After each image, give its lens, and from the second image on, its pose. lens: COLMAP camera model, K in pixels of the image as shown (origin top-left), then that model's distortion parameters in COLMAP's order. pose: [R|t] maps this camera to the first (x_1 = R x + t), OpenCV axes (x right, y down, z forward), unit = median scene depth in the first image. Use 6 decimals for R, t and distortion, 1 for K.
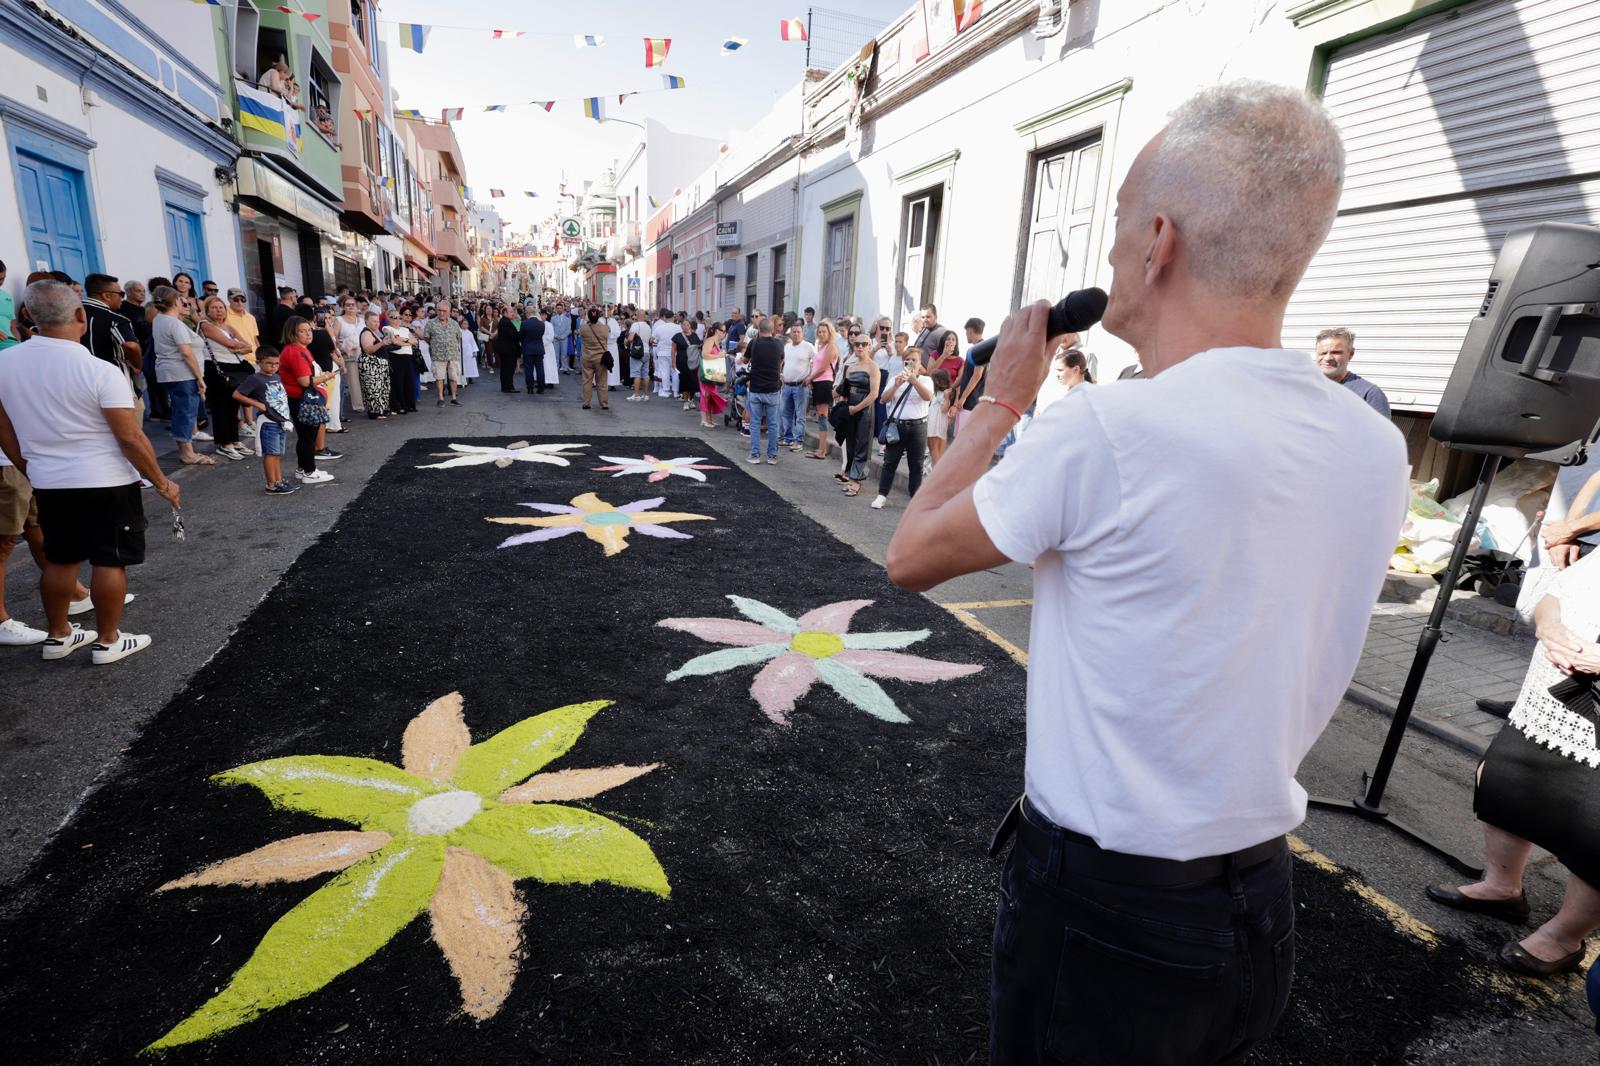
lens RADIAL K [[764.7, 0, 798.1], [0, 764.7, 528.7], [0, 0, 1]] dist [-0.000203, 0.000554]
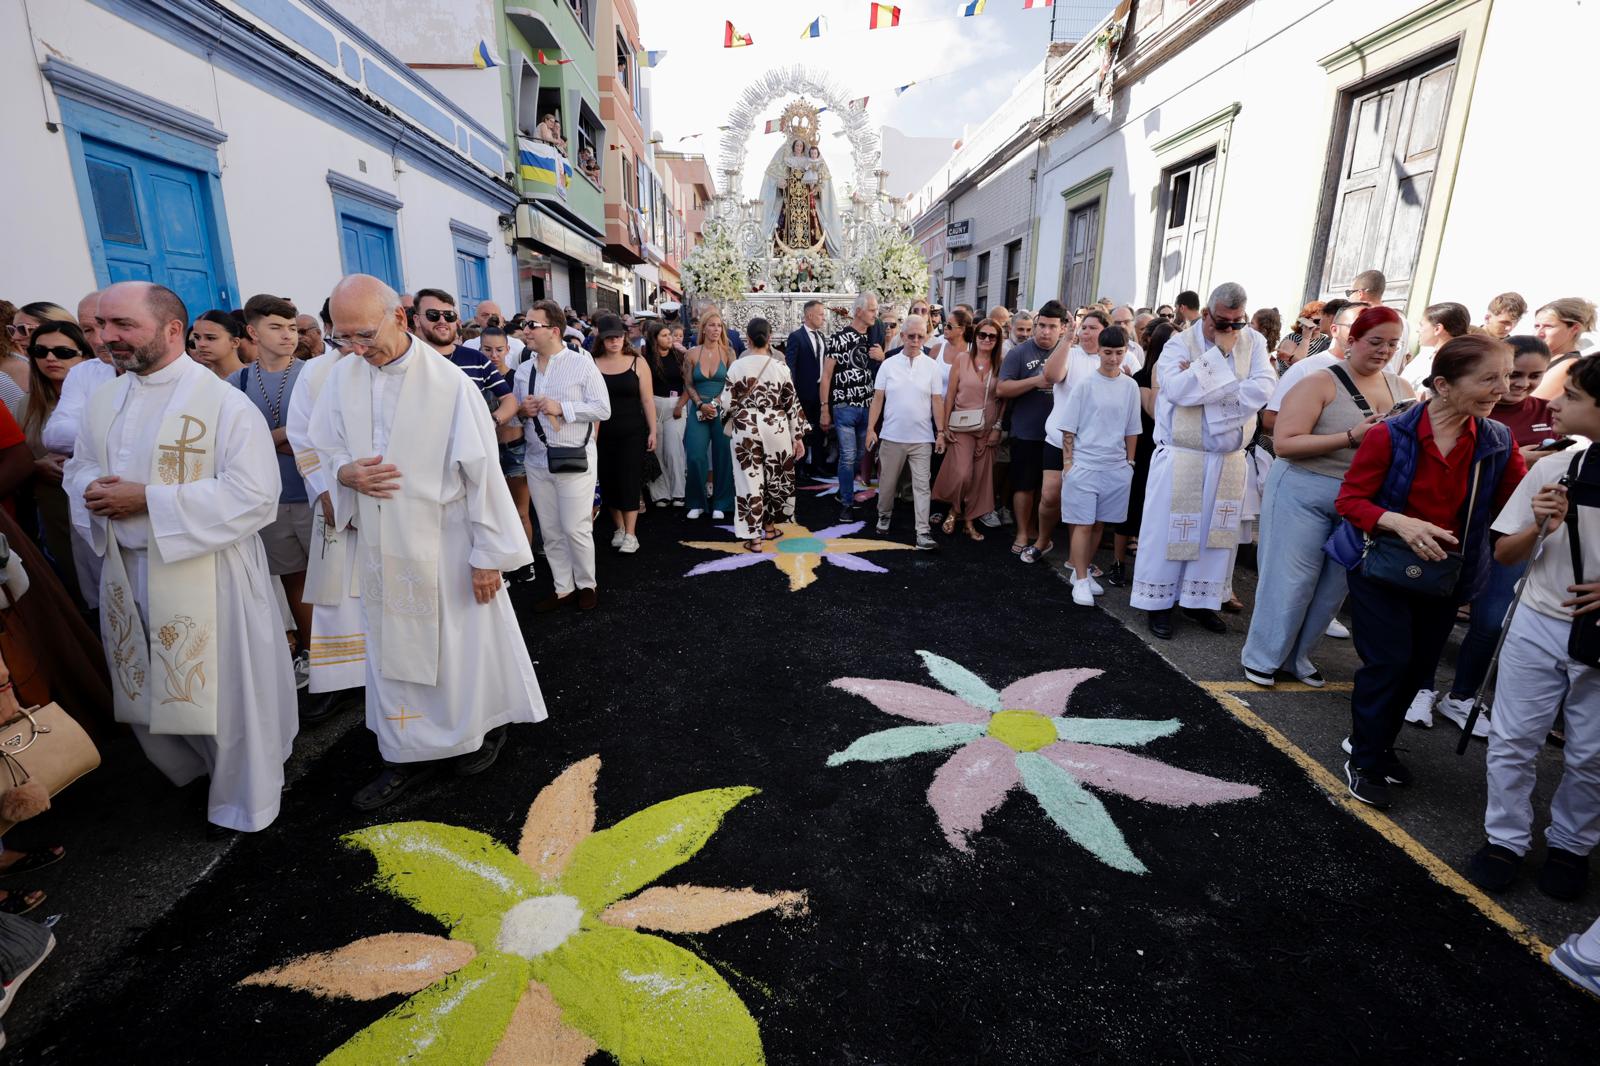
lens RADIAL K [[731.5, 0, 802.7], [0, 731.5, 527.2], [0, 0, 1]] dist [-0.000231, 0.000365]
pose [[0.951751, 0.029443, -0.305457, 0.031853], [-0.028991, 0.999562, 0.006015, -0.053284], [0.305500, 0.003131, 0.952187, 0.195441]]
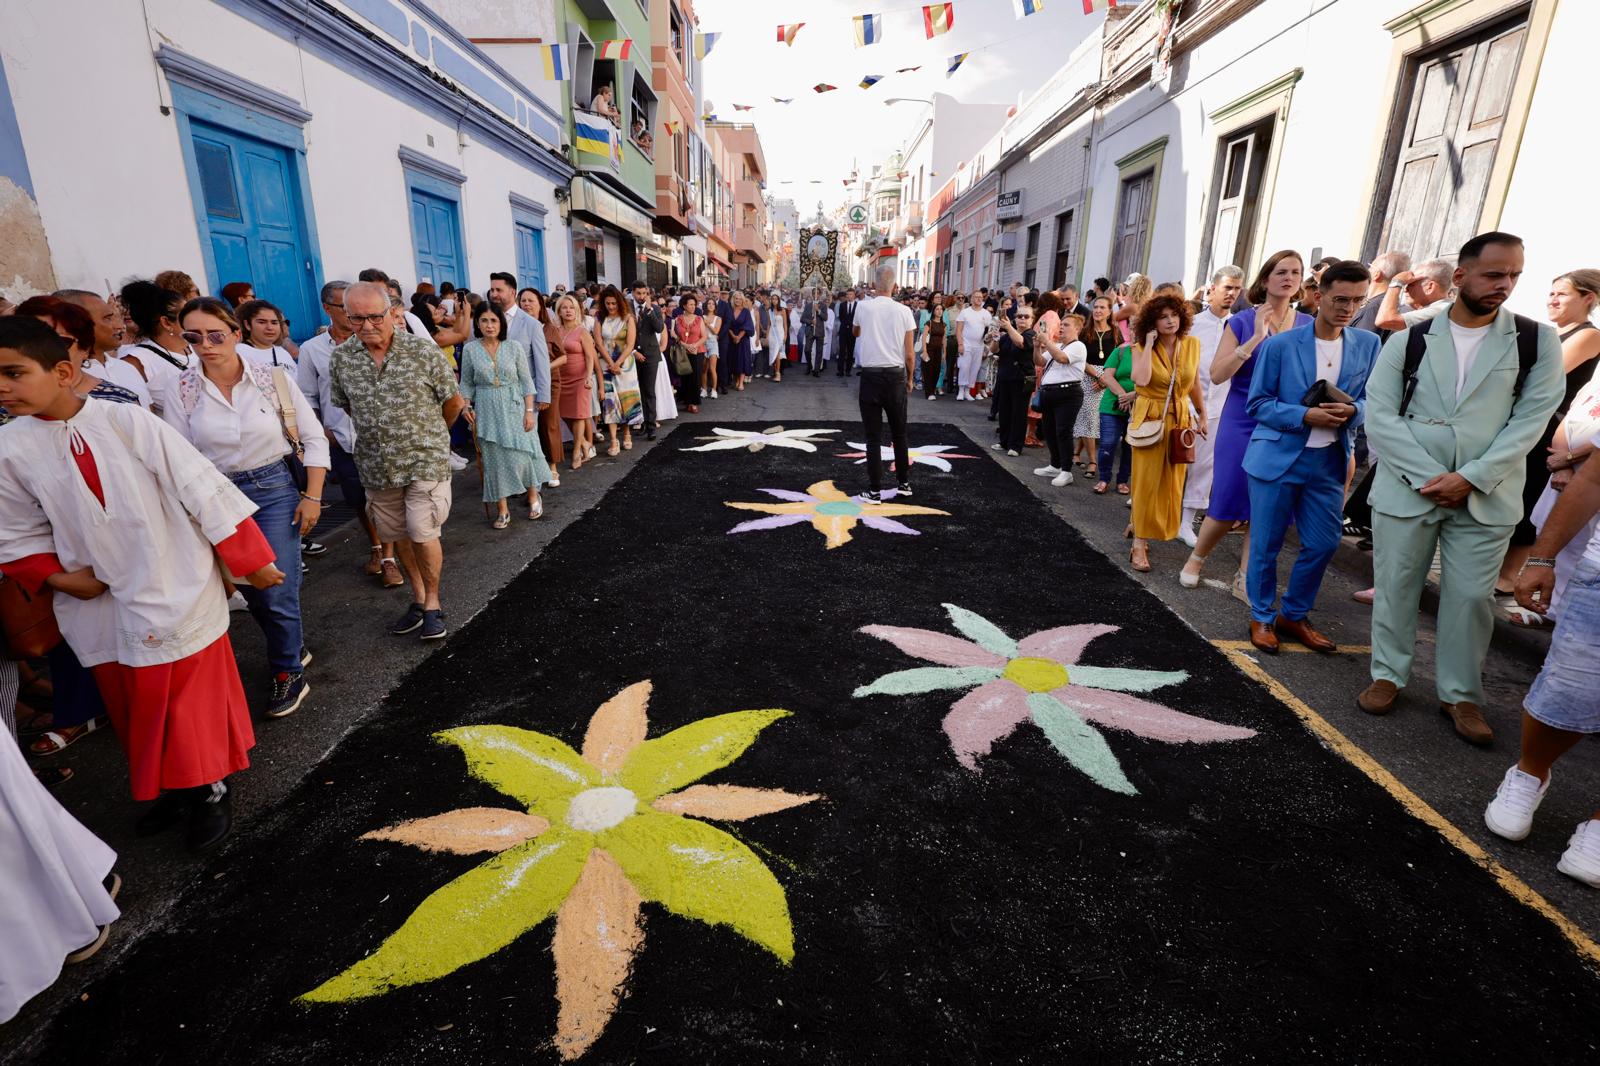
lens RADIAL K [[744.4, 0, 797.5], [0, 744.4, 530.9], [0, 0, 1]] dist [-0.000537, 0.001118]
pose [[0.928920, 0.063581, -0.364781, 0.066830], [-0.051761, 0.997772, 0.042100, -0.028489], [0.366645, -0.020226, 0.930141, 0.122081]]
